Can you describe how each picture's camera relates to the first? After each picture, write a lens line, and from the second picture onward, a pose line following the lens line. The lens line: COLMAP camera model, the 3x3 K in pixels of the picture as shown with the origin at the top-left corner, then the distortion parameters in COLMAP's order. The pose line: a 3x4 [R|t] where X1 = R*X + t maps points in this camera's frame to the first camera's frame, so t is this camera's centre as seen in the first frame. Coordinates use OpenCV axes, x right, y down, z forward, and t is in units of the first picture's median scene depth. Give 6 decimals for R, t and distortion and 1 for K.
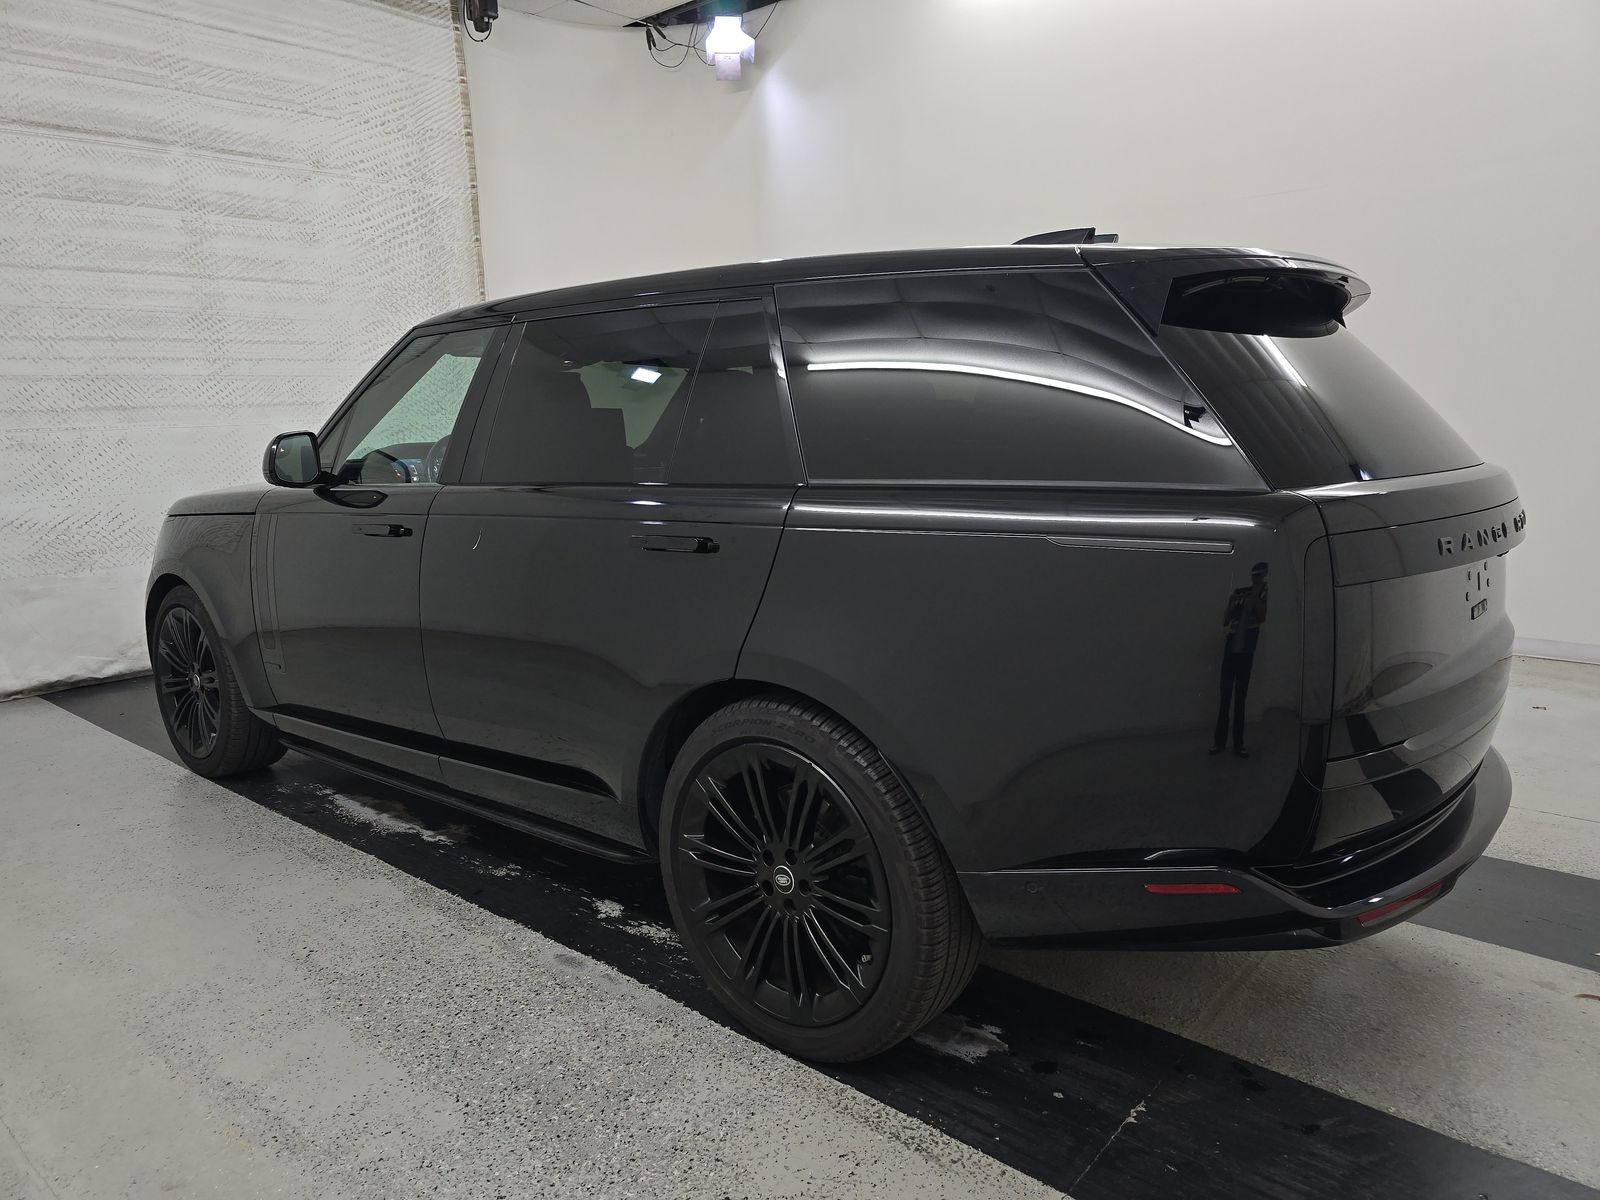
lens RADIAL K [[1077.5, 0, 802.9], [0, 1077.5, 609.3], [0, 0, 1]] dist [0.029897, -0.025365]
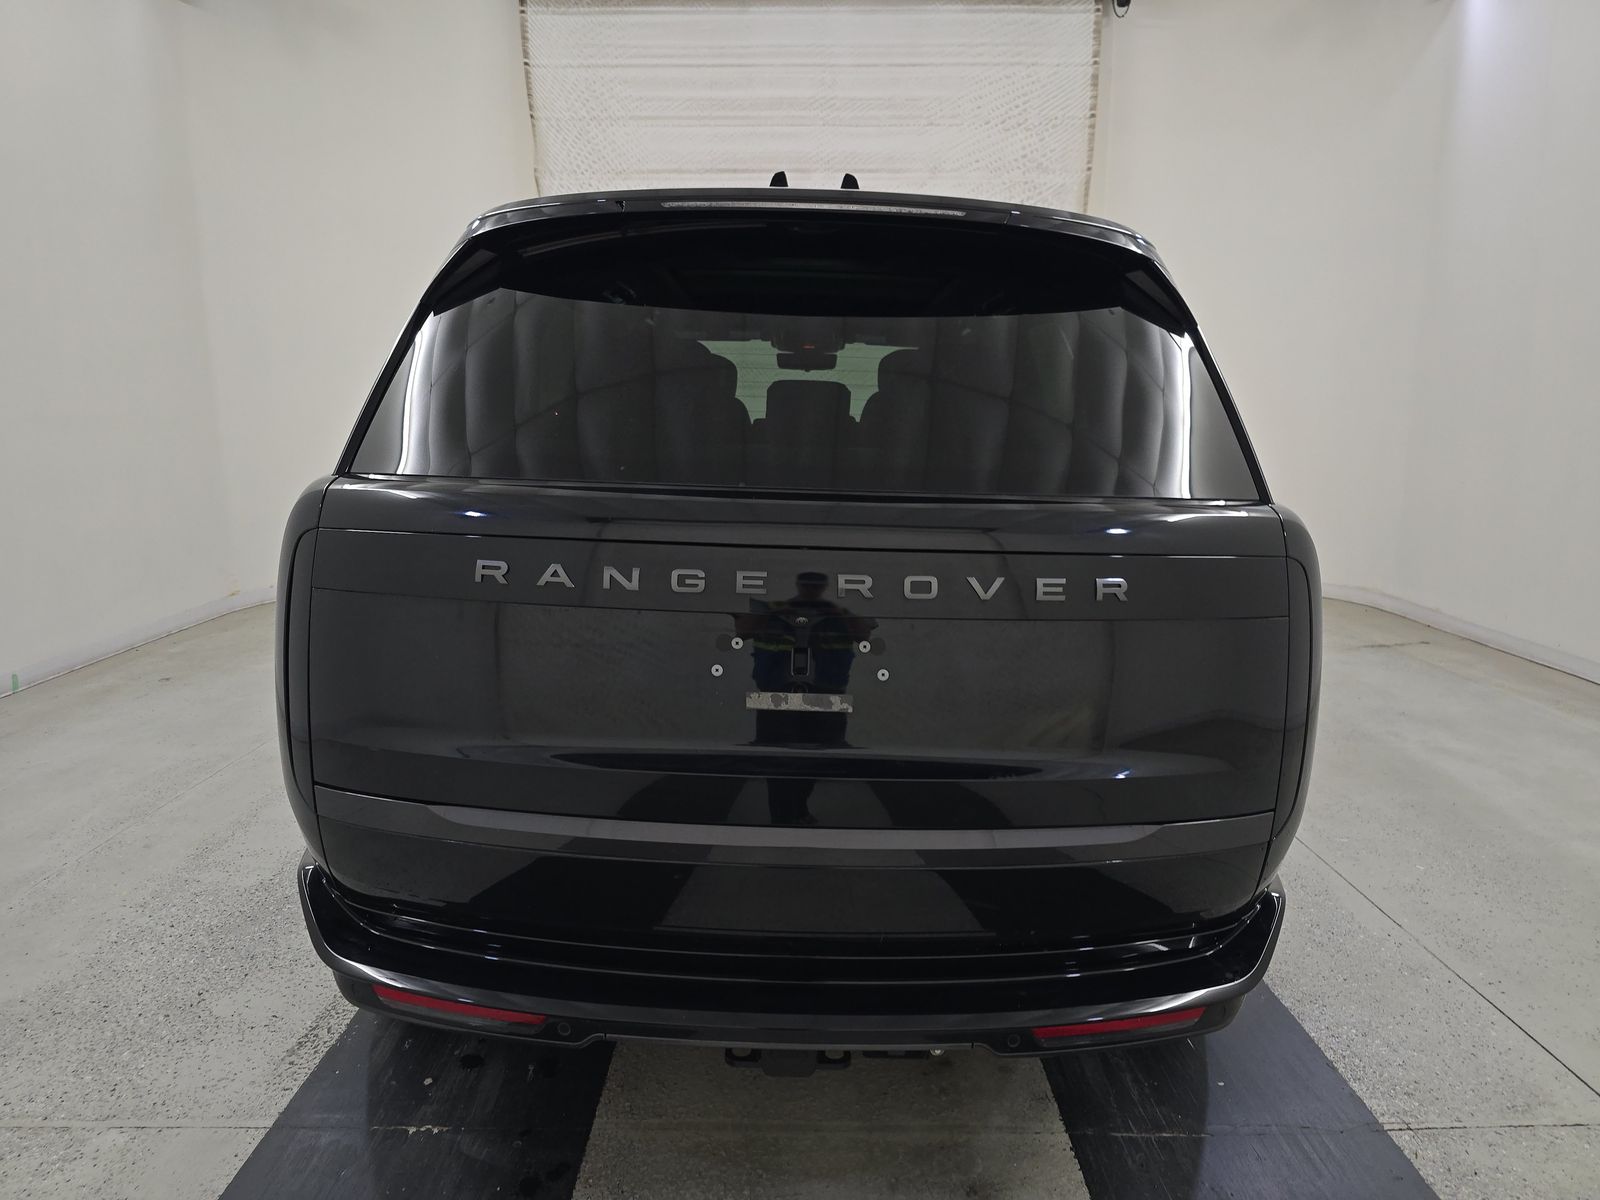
lens RADIAL K [[1077.5, 0, 802.9], [0, 1077.5, 609.3], [0, 0, 1]] dist [0.029897, -0.025365]
pose [[0.646649, 0.164225, -0.744899, 0.390202], [-0.164077, 0.983636, 0.074423, -0.029251], [0.744932, 0.074095, 0.663013, 0.210249]]
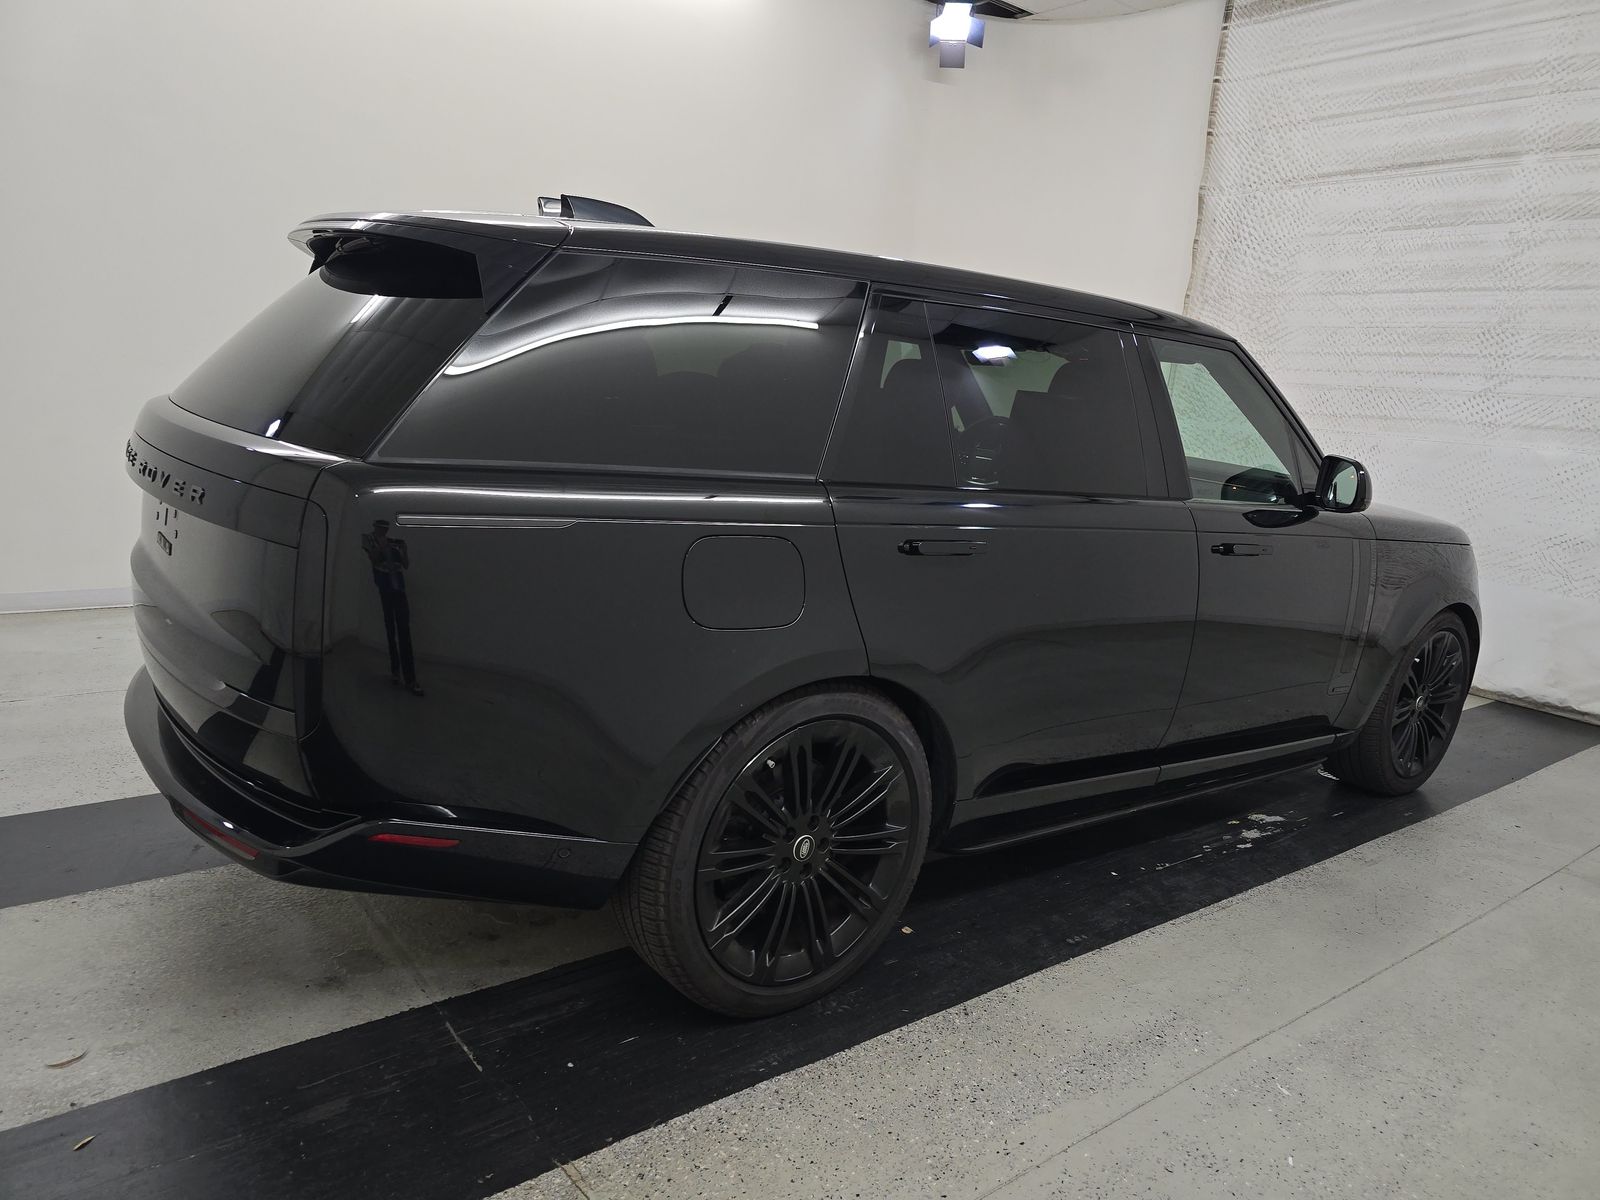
lens RADIAL K [[1077.5, 0, 802.9], [0, 1077.5, 609.3], [0, 0, 1]] dist [0.029897, -0.025365]
pose [[-0.210689, 0.209469, -0.954847, 0.544493], [-0.253260, 0.931726, 0.260280, -0.135279], [0.944176, 0.296663, -0.143255, 0.632263]]
